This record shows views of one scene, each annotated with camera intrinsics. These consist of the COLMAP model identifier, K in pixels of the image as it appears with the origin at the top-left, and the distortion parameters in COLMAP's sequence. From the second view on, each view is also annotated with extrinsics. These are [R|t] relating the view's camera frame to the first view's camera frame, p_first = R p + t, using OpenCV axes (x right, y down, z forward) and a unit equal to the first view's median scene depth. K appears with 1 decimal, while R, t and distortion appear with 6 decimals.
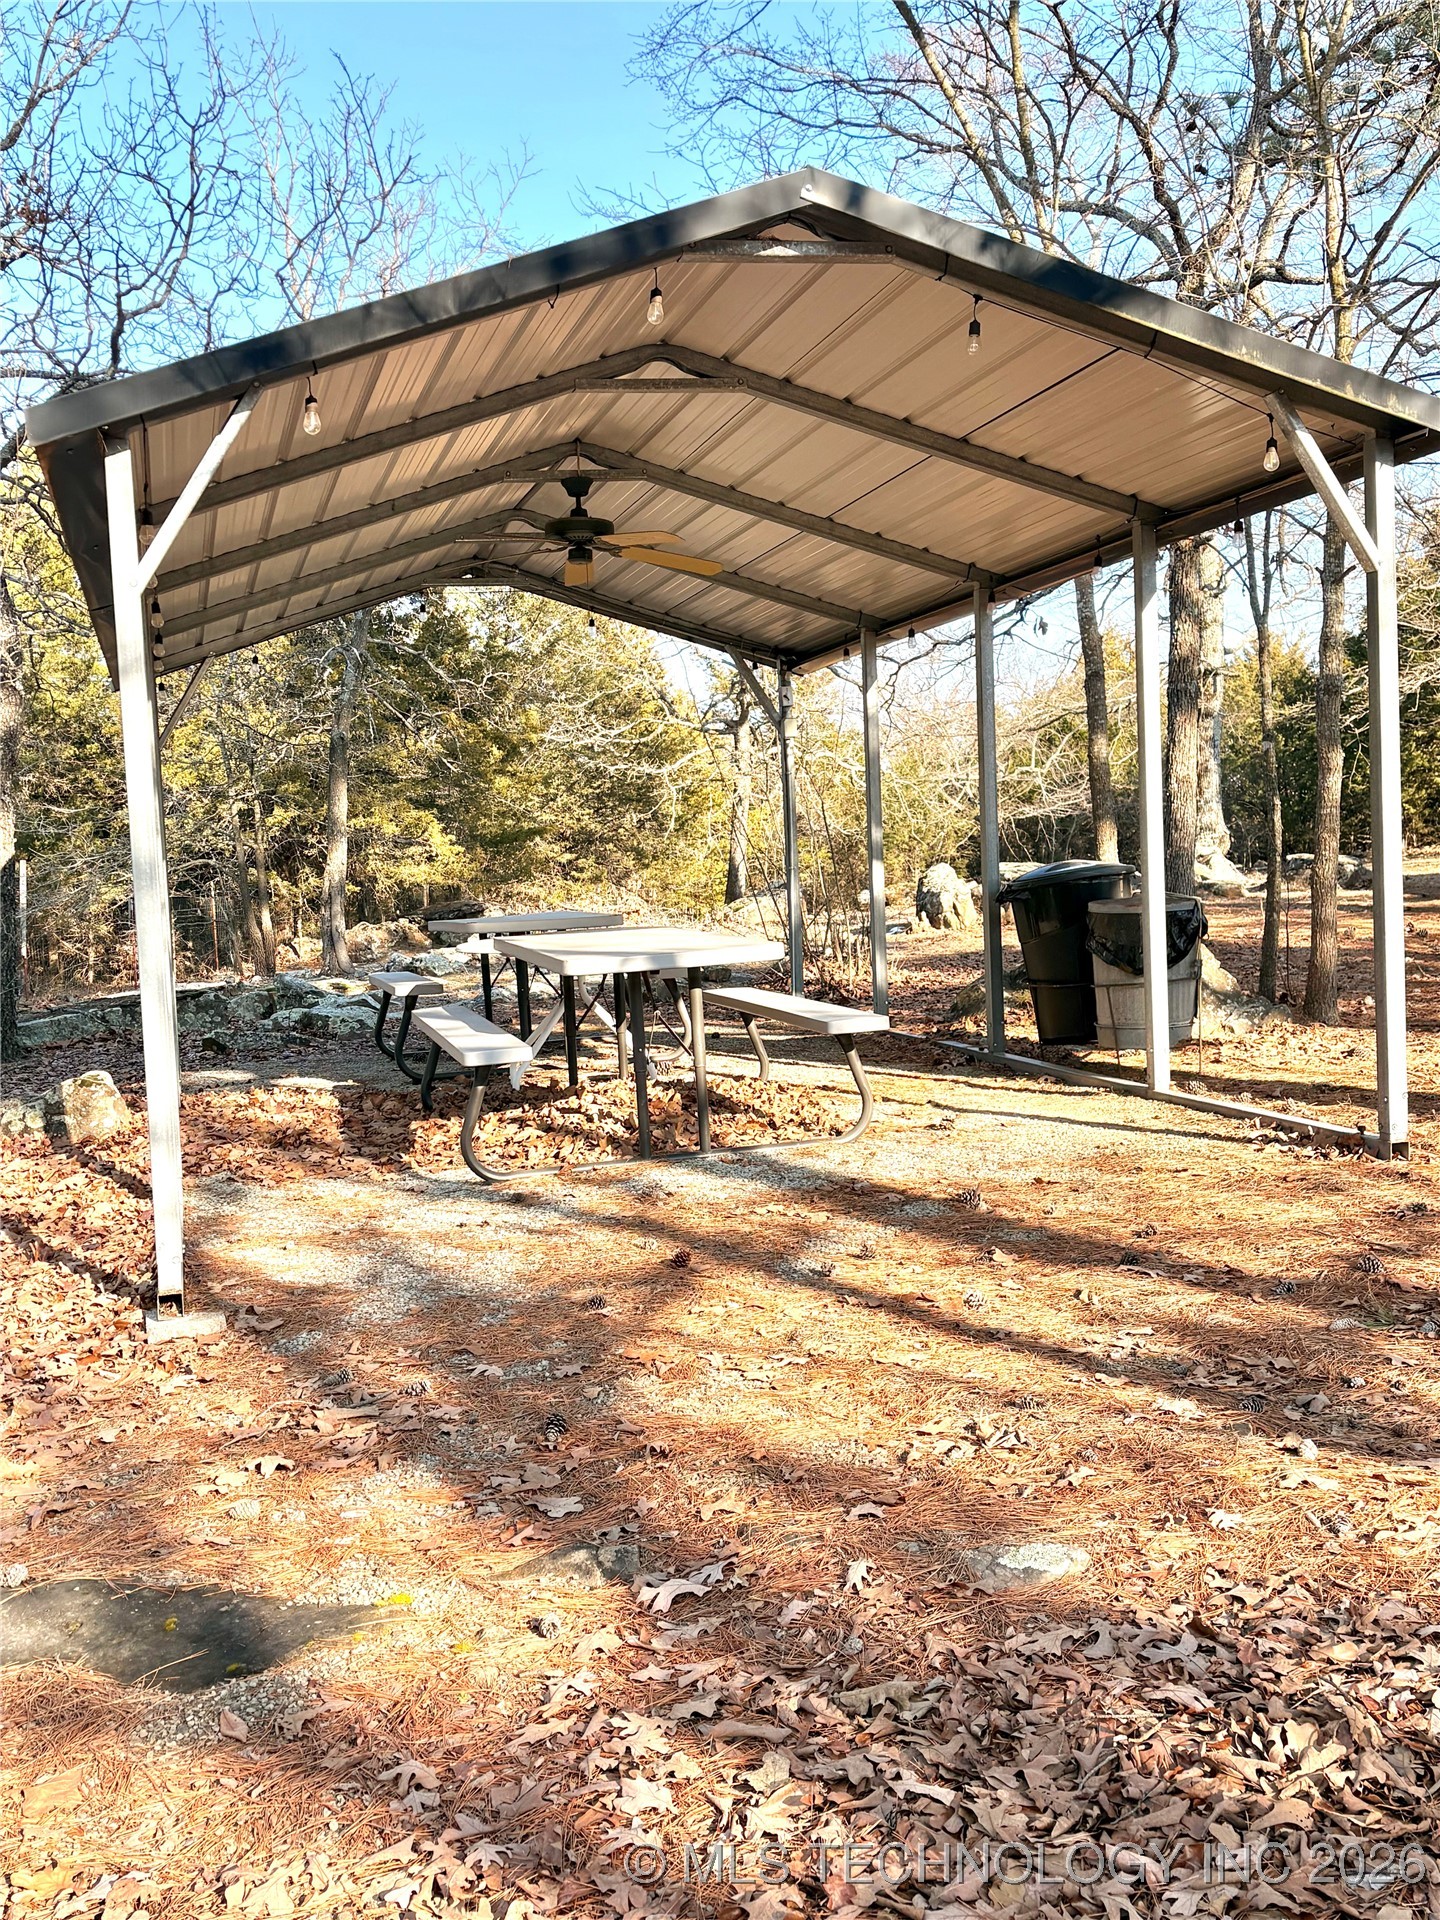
lens RADIAL K [[2038.5, 0, 722.2], [0, 2038.5, 1042.0], [0, 0, 1]] dist [0.159436, -0.353756]
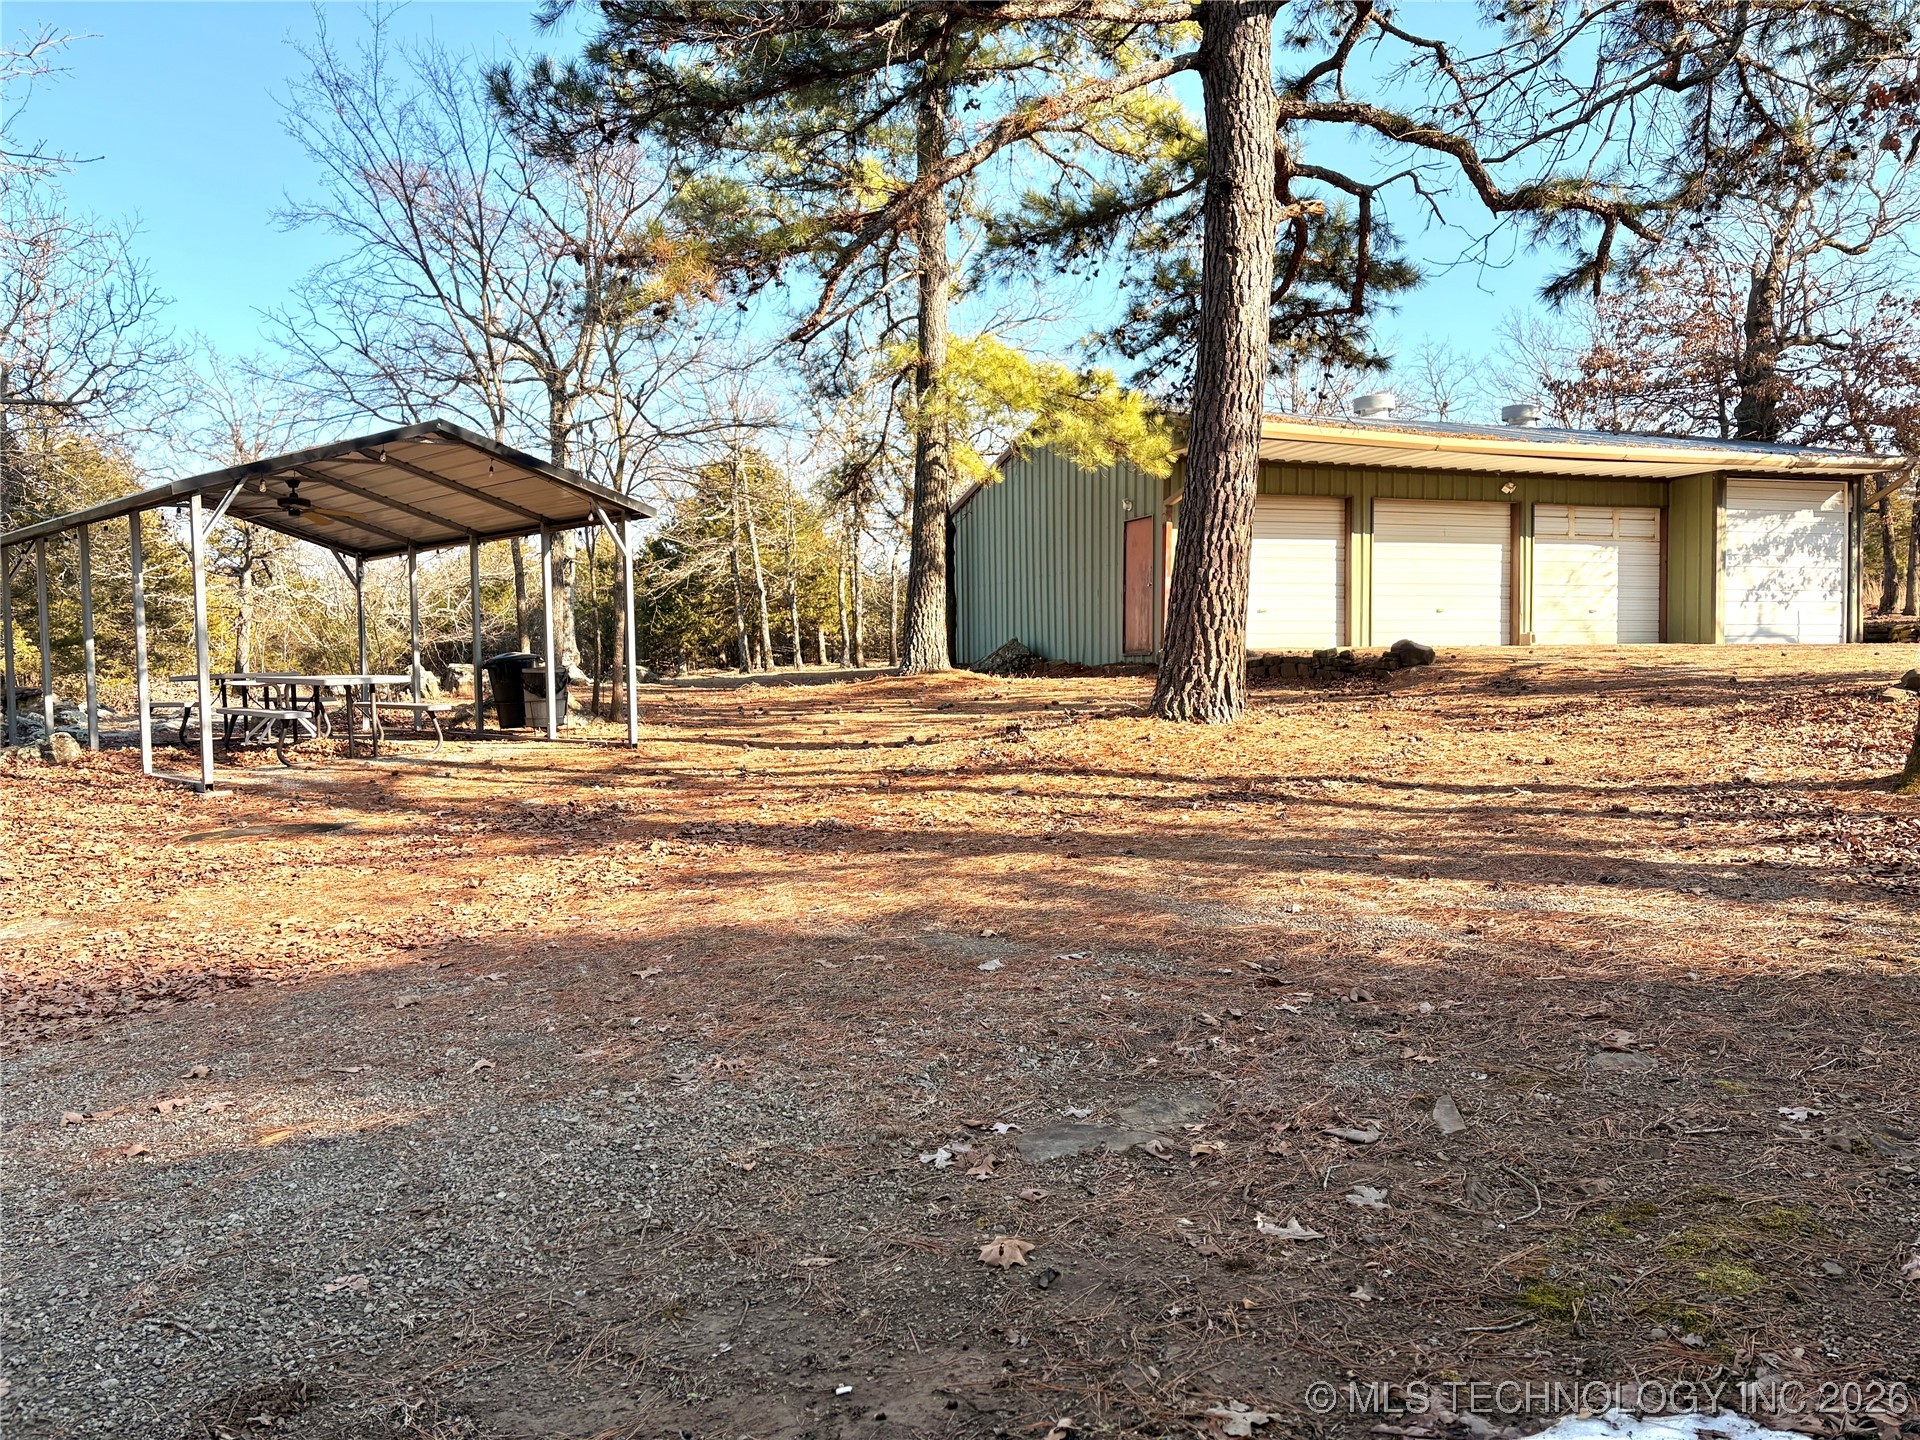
lens RADIAL K [[1488.3, 0, 960.0], [0, 1488.3, 720.0], [0, 0, 1]] dist [0.008855, 0.000508]
pose [[0.882348, 0.010305, 0.470484, -0.170664], [0.018983, 0.998167, -0.057463, 0.091060], [-0.470214, 0.059634, 0.880536, -0.704521]]
